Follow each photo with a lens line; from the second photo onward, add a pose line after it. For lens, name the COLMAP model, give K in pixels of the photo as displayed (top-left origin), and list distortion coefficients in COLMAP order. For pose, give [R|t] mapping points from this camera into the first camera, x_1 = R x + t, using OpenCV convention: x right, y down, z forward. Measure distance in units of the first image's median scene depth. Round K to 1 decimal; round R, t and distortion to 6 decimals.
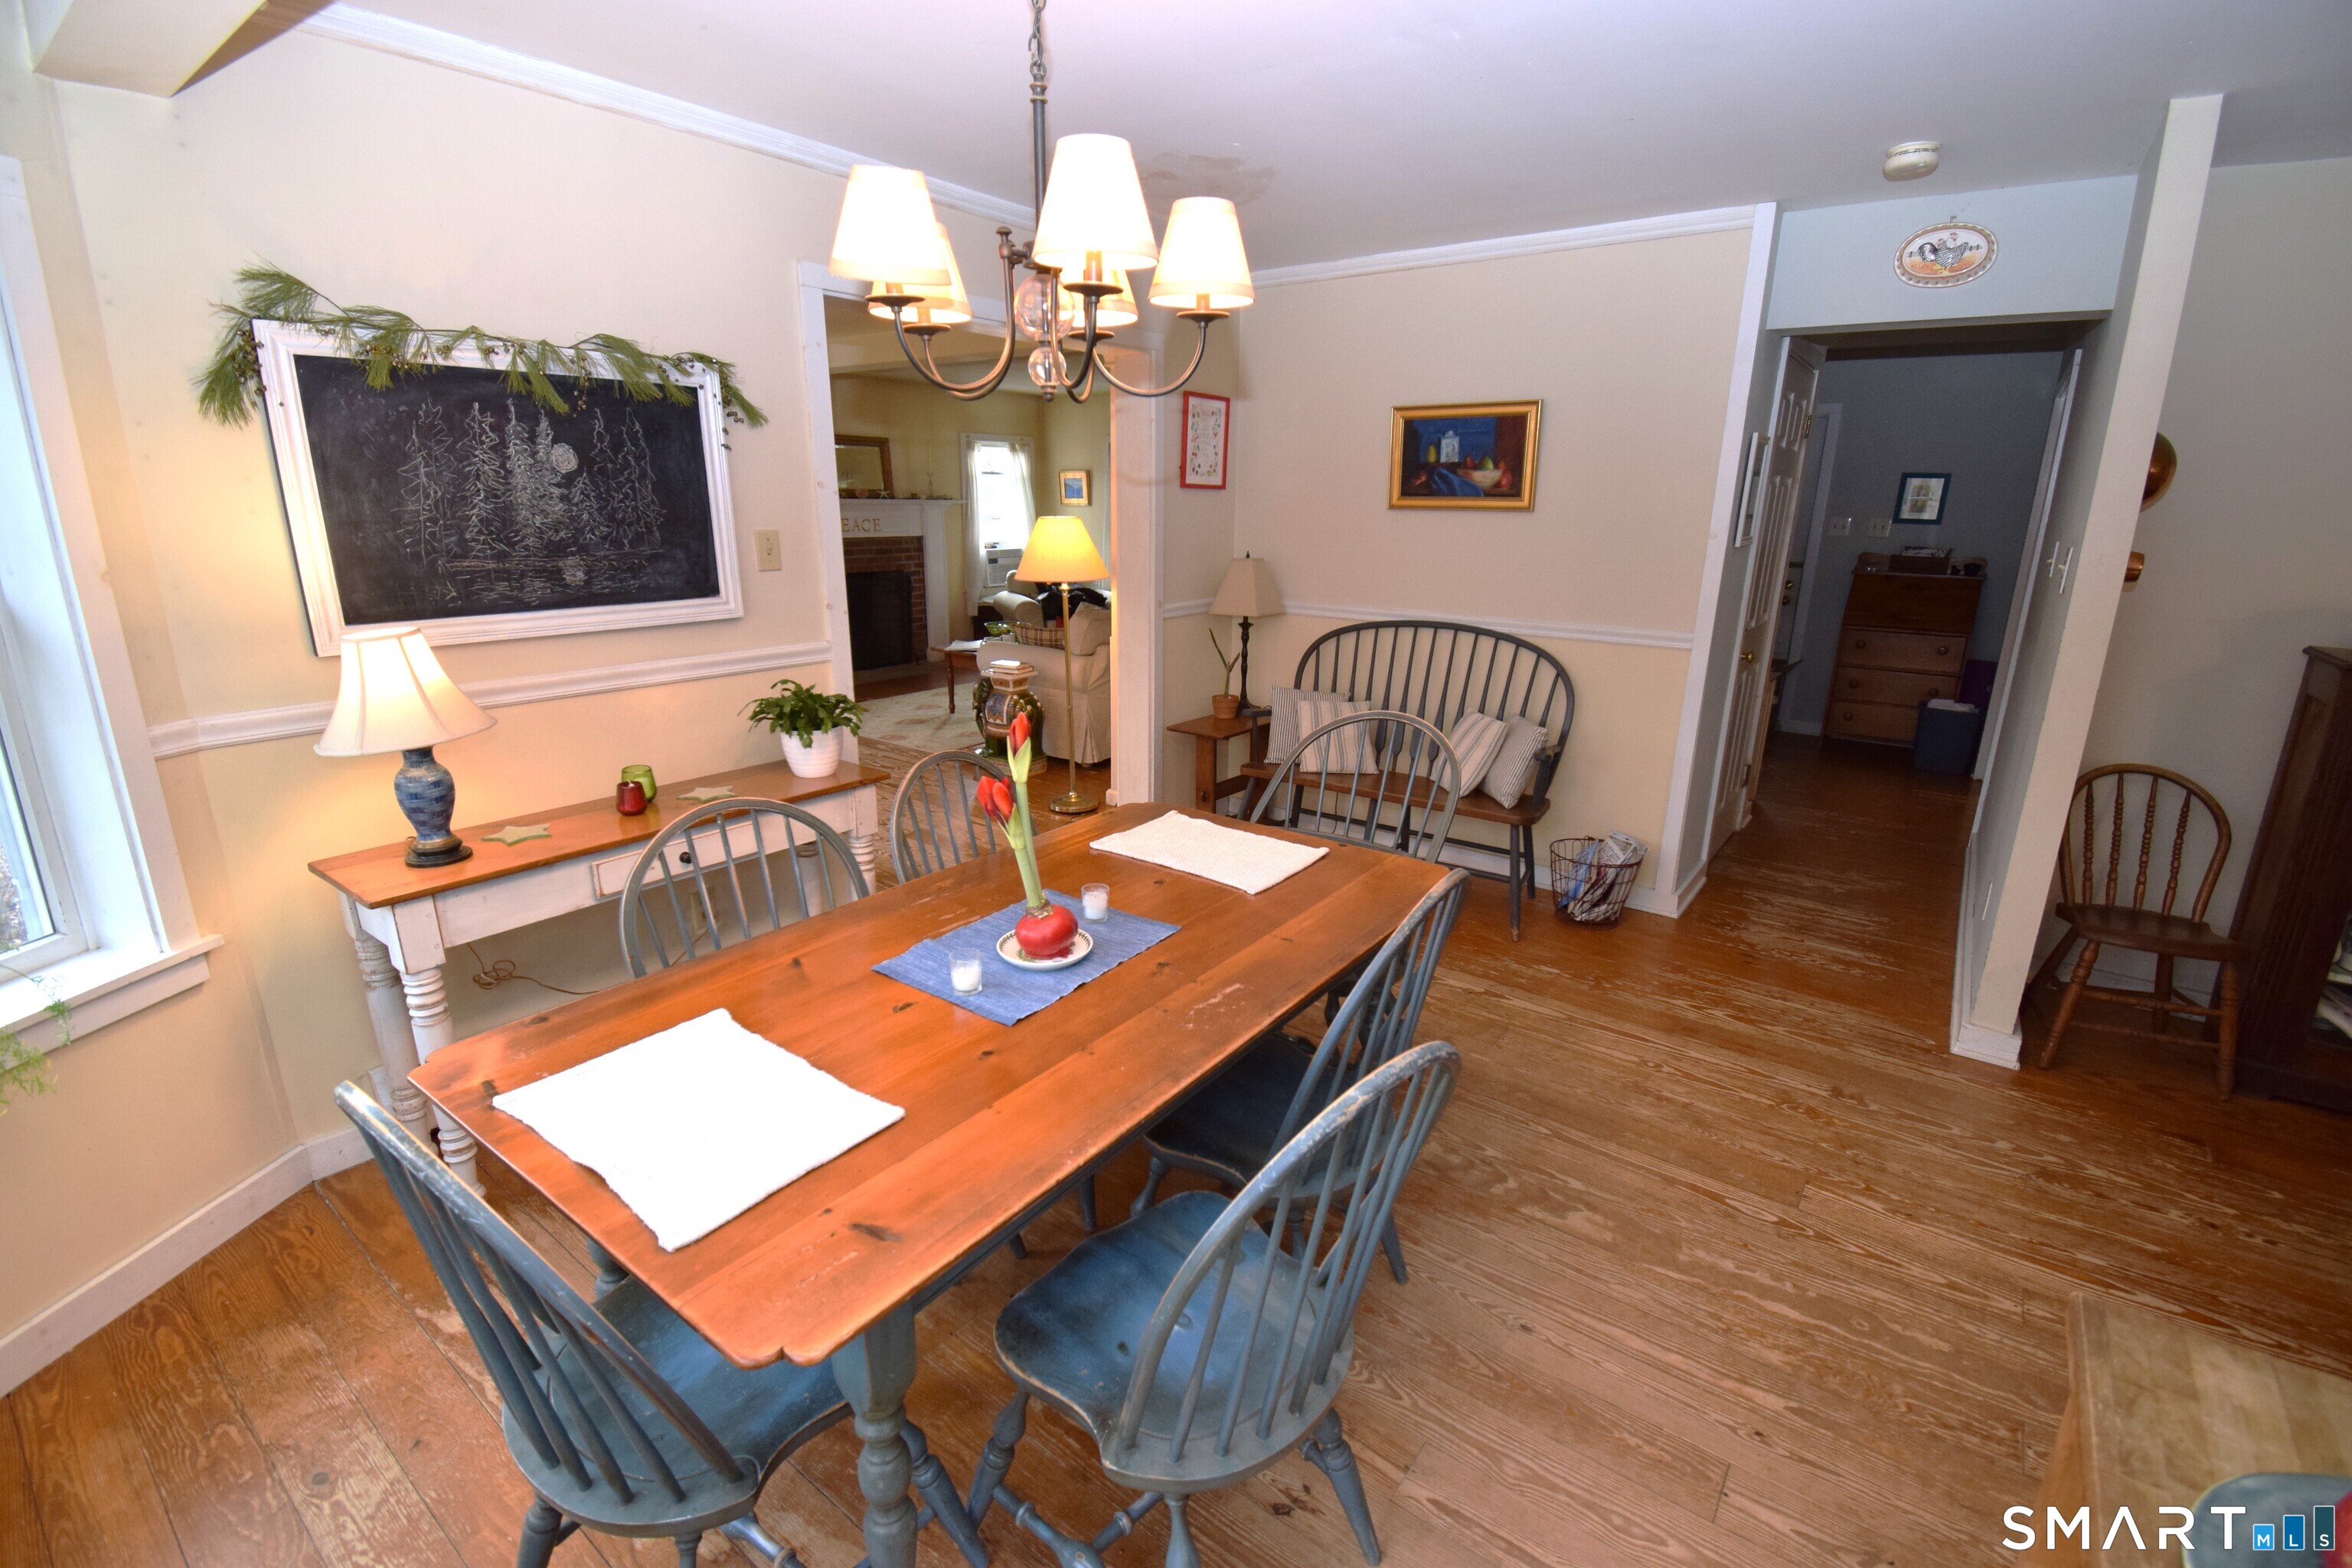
lens RADIAL K [[1031.6, 0, 1182.4], [0, 1031.6, 786.5], [0, 0, 1]] dist [0.017066, -0.023564]
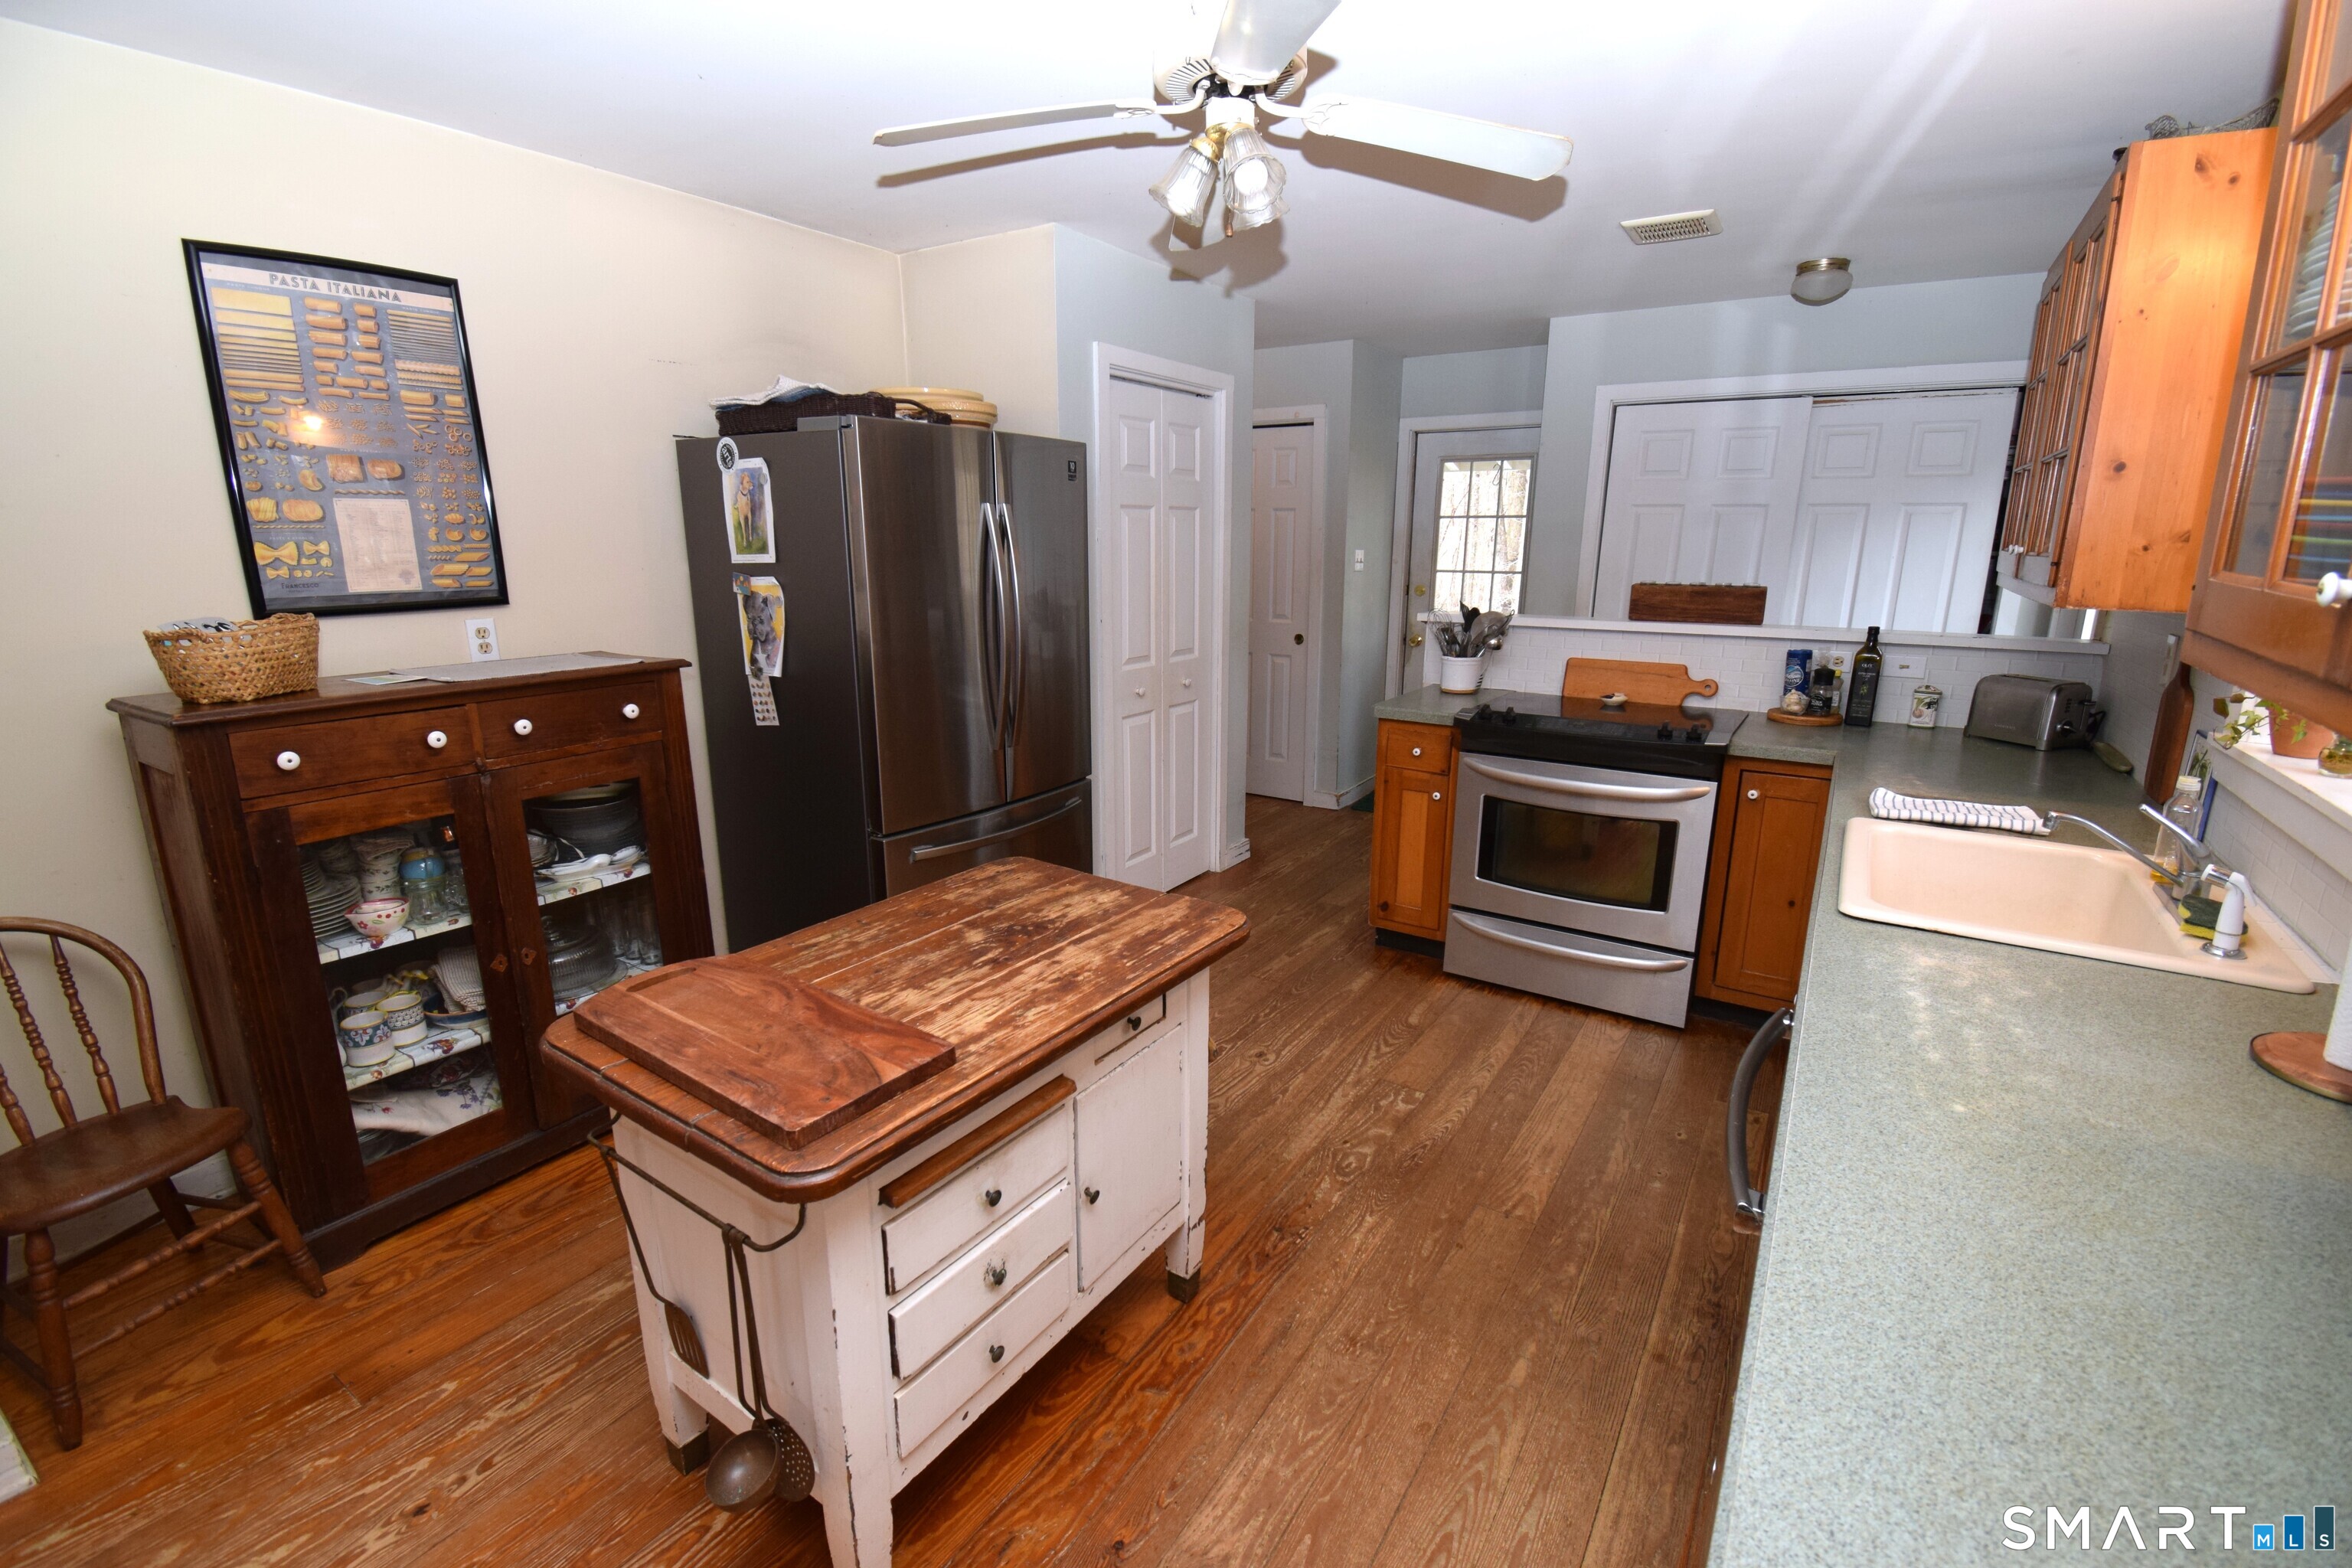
lens RADIAL K [[1031.6, 0, 1182.4], [0, 1031.6, 786.5], [0, 0, 1]] dist [0.017066, -0.023564]
pose [[-0.076698, -0.250093, 0.965179, 0.370076], [0.263463, 0.928540, 0.261535, -0.077655], [-0.961616, 0.274348, -0.005327, 0.319294]]
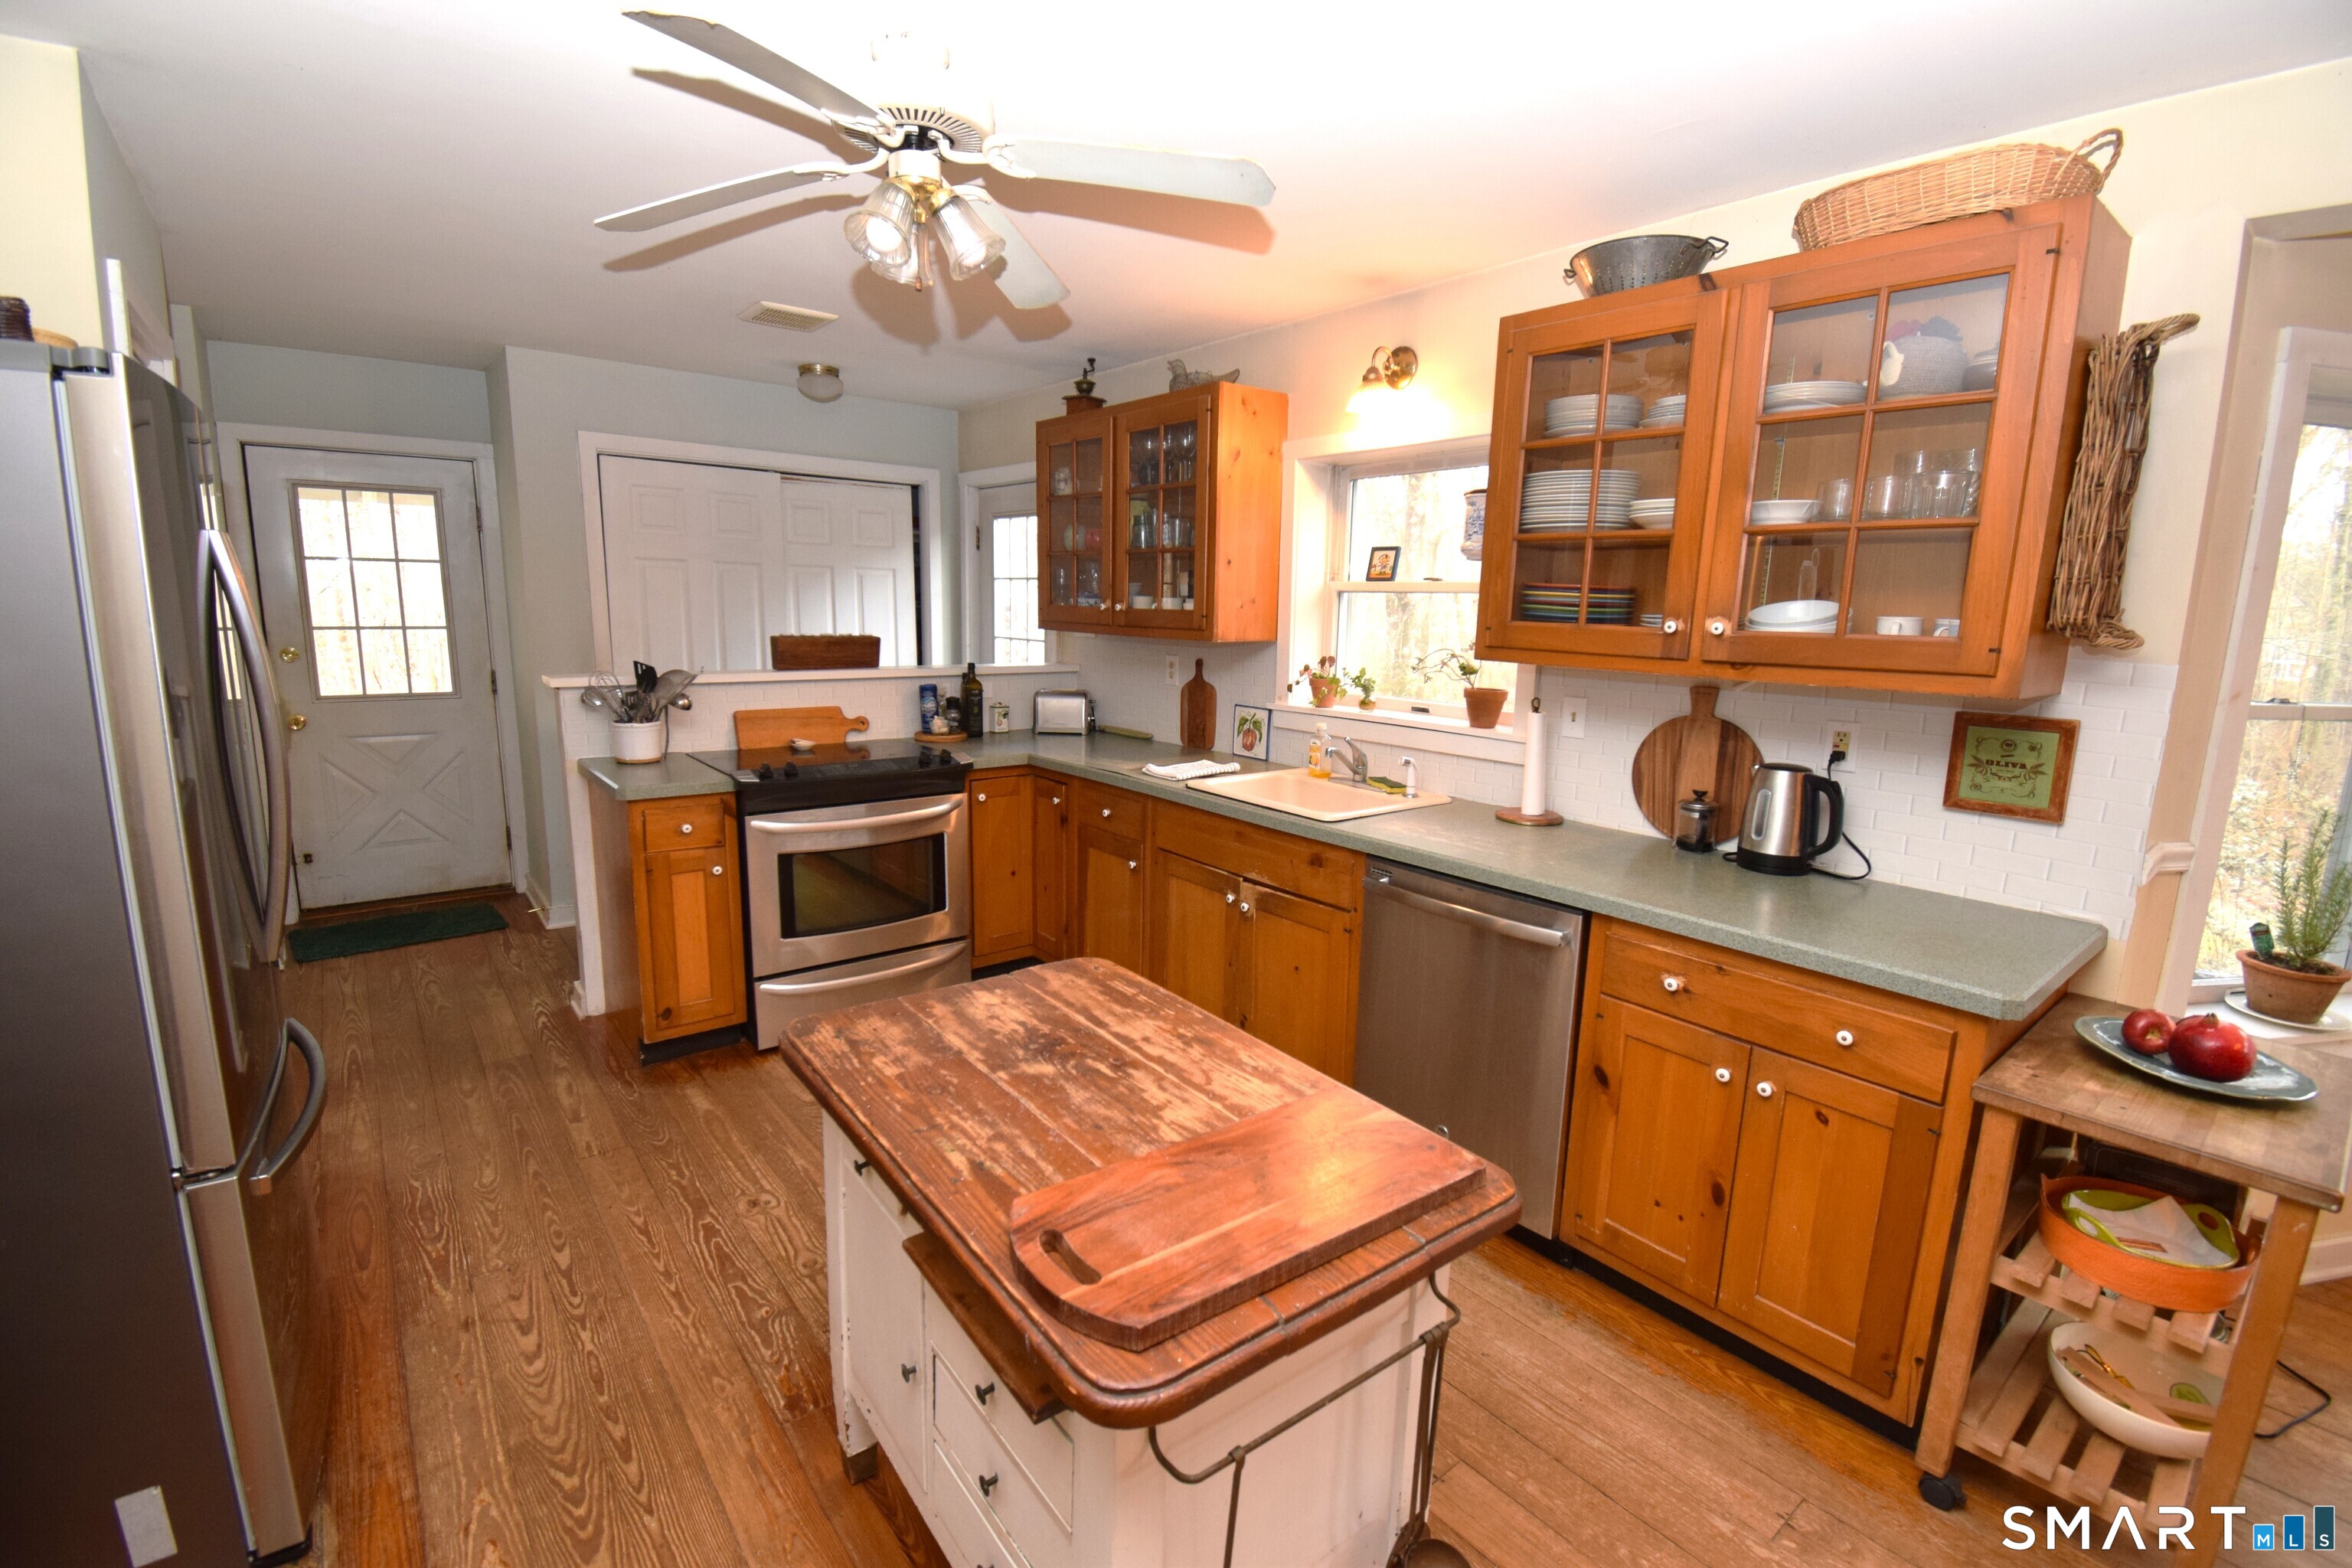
lens RADIAL K [[1031.6, 0, 1182.4], [0, 1031.6, 786.5], [0, 0, 1]] dist [0.017066, -0.023564]
pose [[-0.970335, -0.076122, 0.229468, 0.859700], [0.031409, 0.901402, 0.431843, -0.248193], [-0.239716, 0.426239, -0.872271, 0.948566]]
